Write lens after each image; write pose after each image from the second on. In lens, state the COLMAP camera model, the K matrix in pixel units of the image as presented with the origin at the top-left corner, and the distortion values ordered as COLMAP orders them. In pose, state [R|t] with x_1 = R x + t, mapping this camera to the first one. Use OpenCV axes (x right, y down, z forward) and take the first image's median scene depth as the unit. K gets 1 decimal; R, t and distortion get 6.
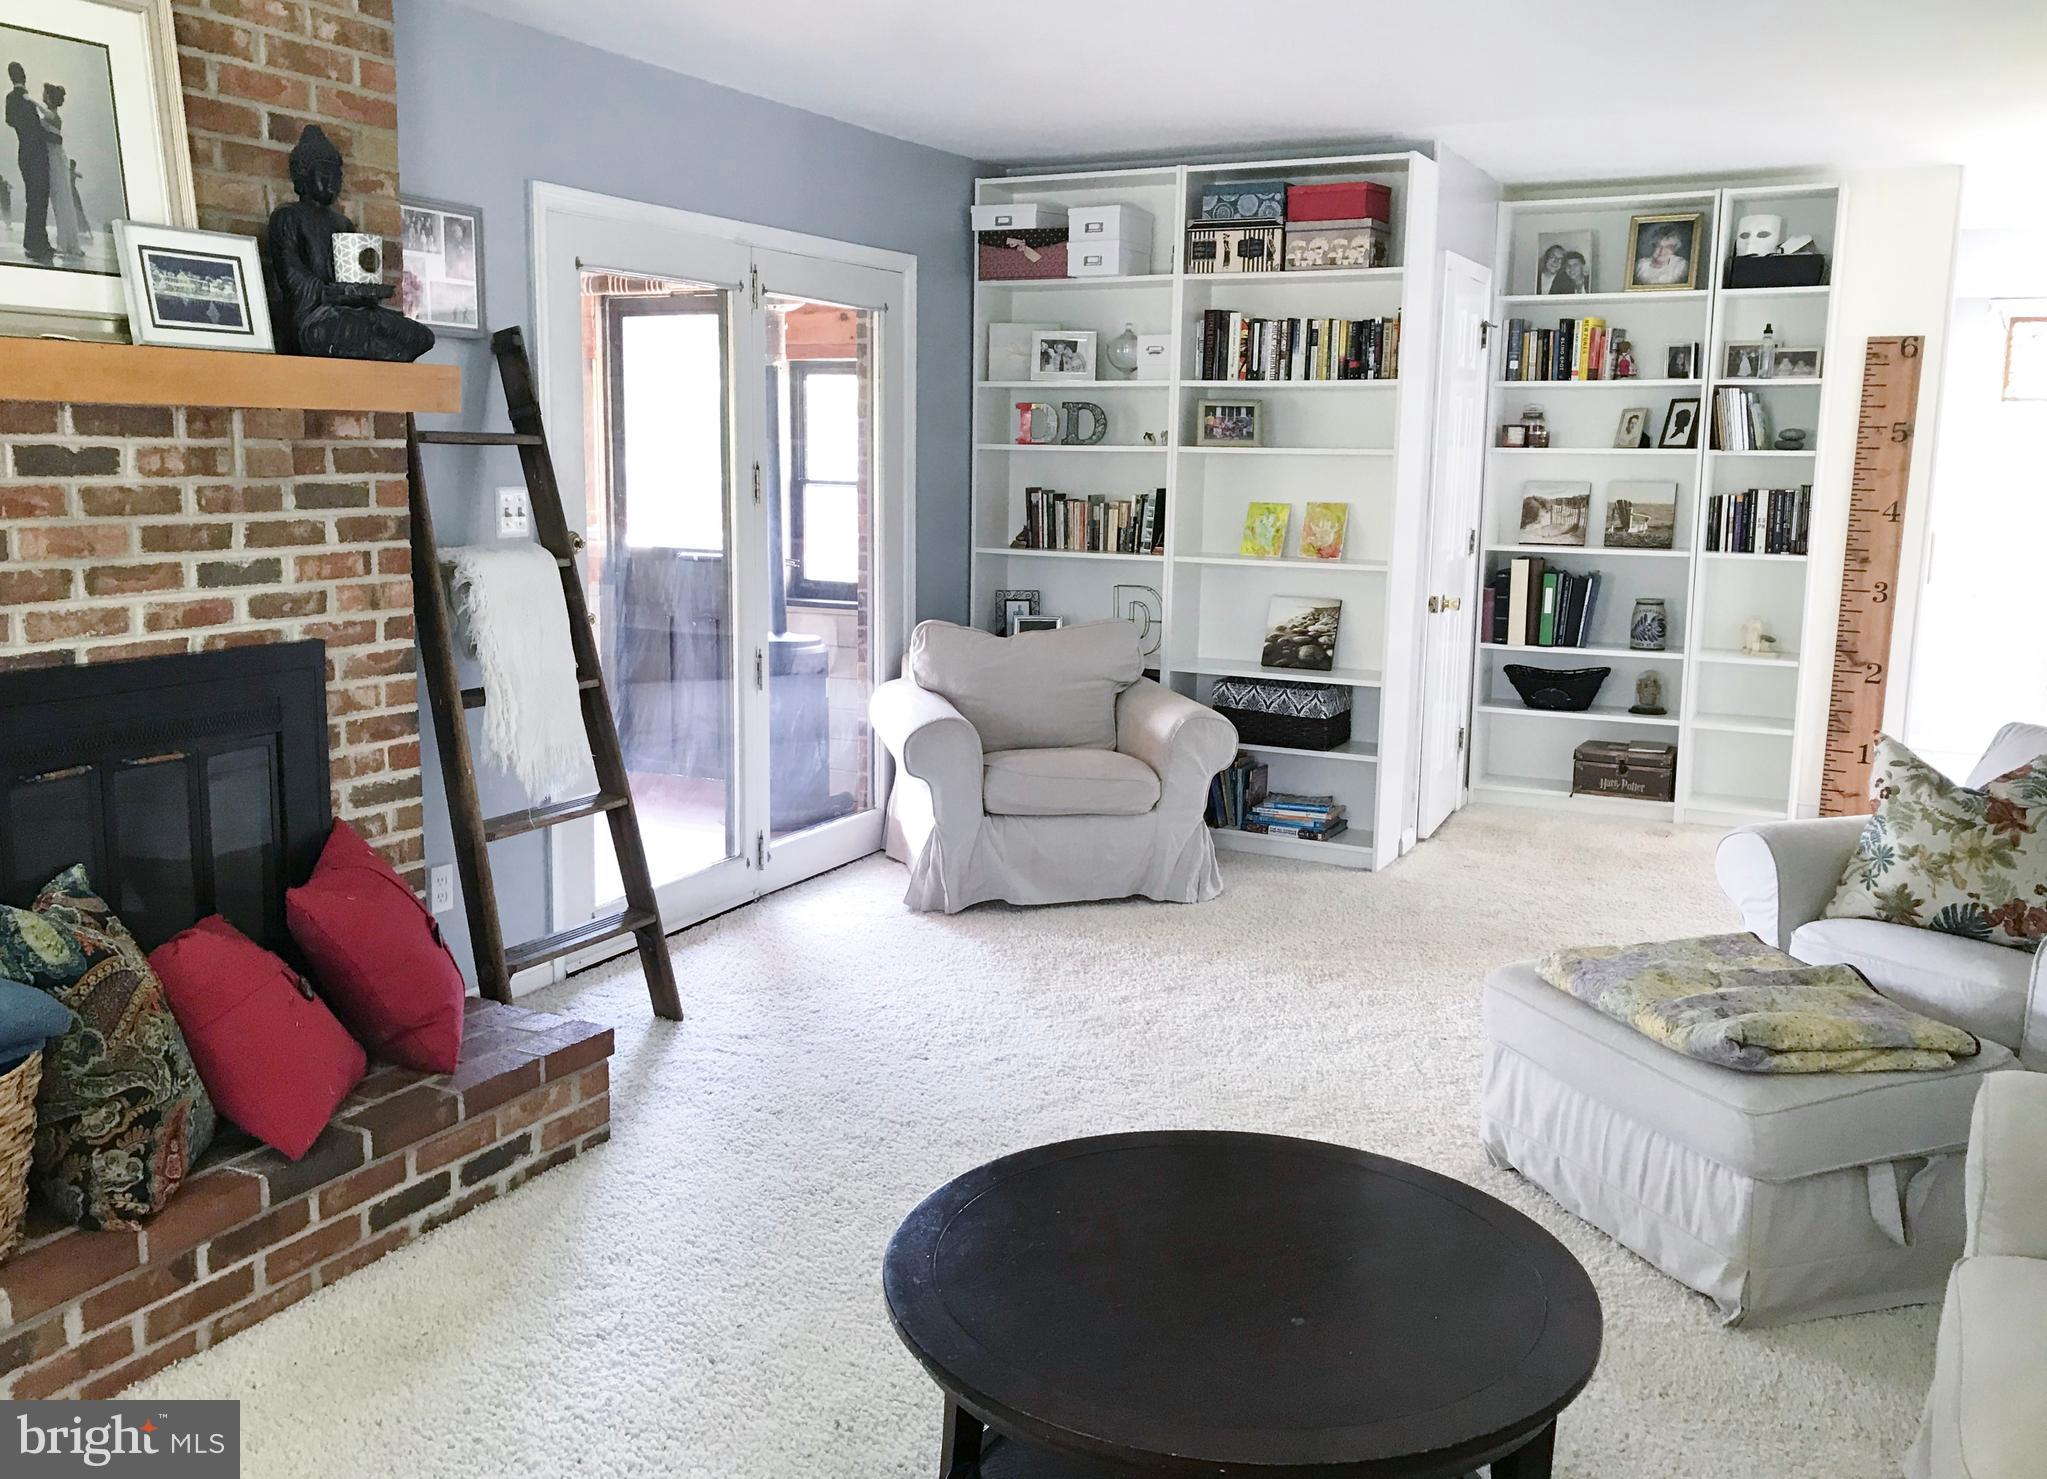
lens RADIAL K [[1785.2, 0, 1023.5], [0, 1785.2, 796.8], [0, 0, 1]] dist [0.007185, -0.084888]
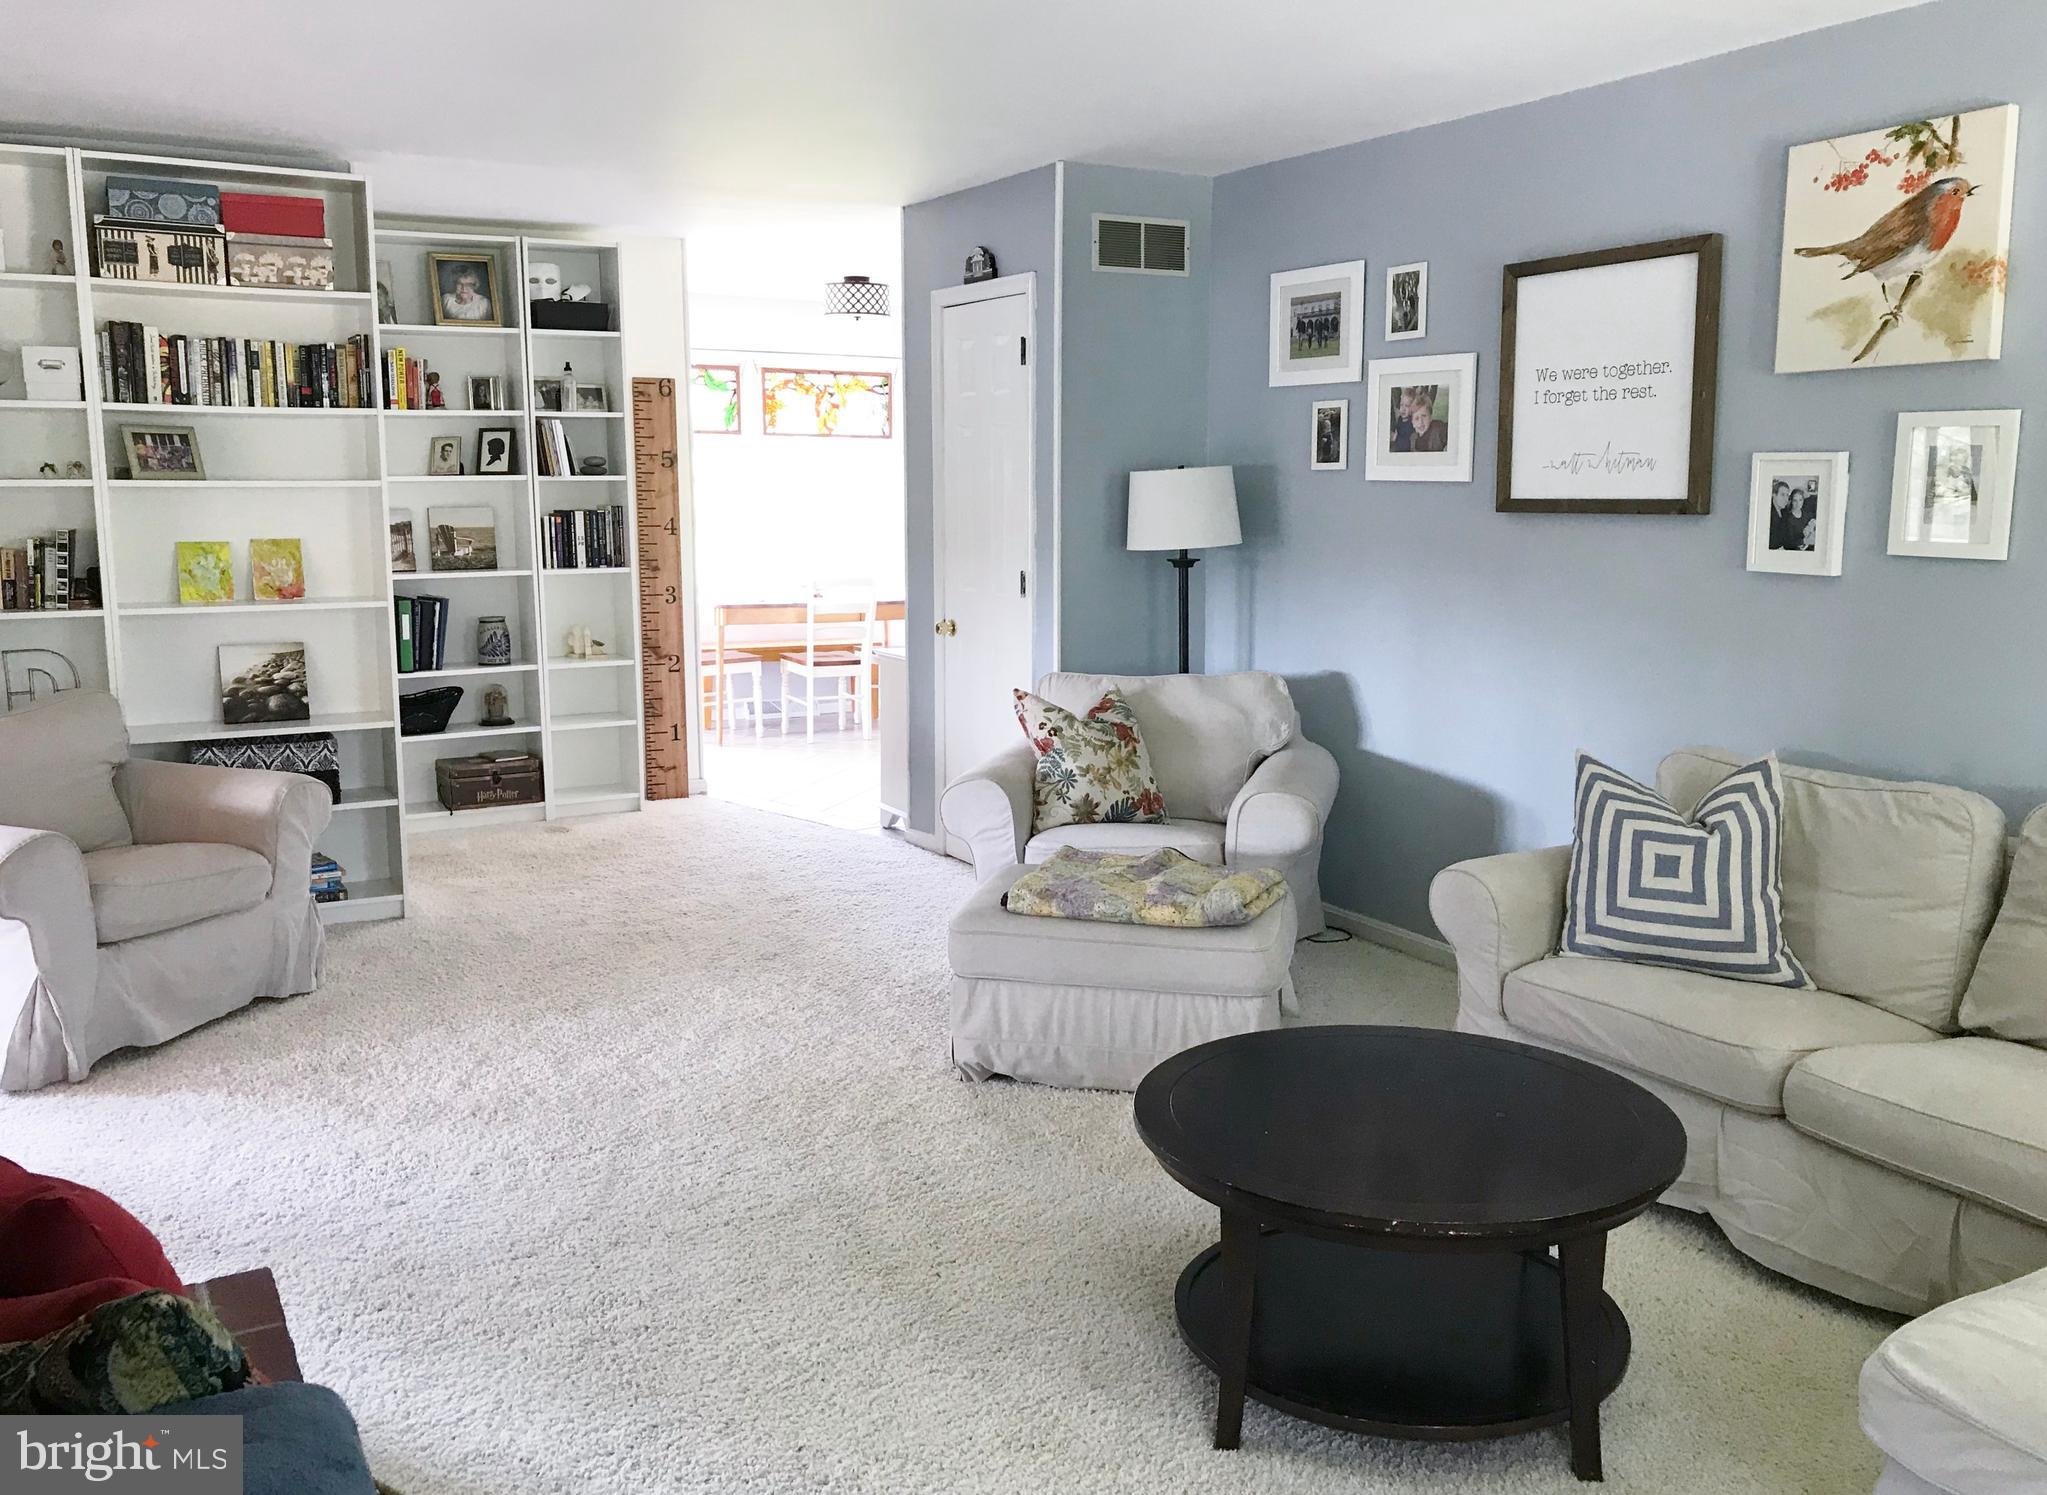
lens RADIAL K [[1783.0, 0, 1023.5], [0, 1783.0, 747.5], [0, 0, 1]] dist [0.104025, -0.134328]
pose [[0.508384, -0.142942, 0.849184, -0.442447], [0.172097, 0.983098, 0.062453, -0.051386], [-0.843758, 0.114392, 0.524391, 0.199887]]
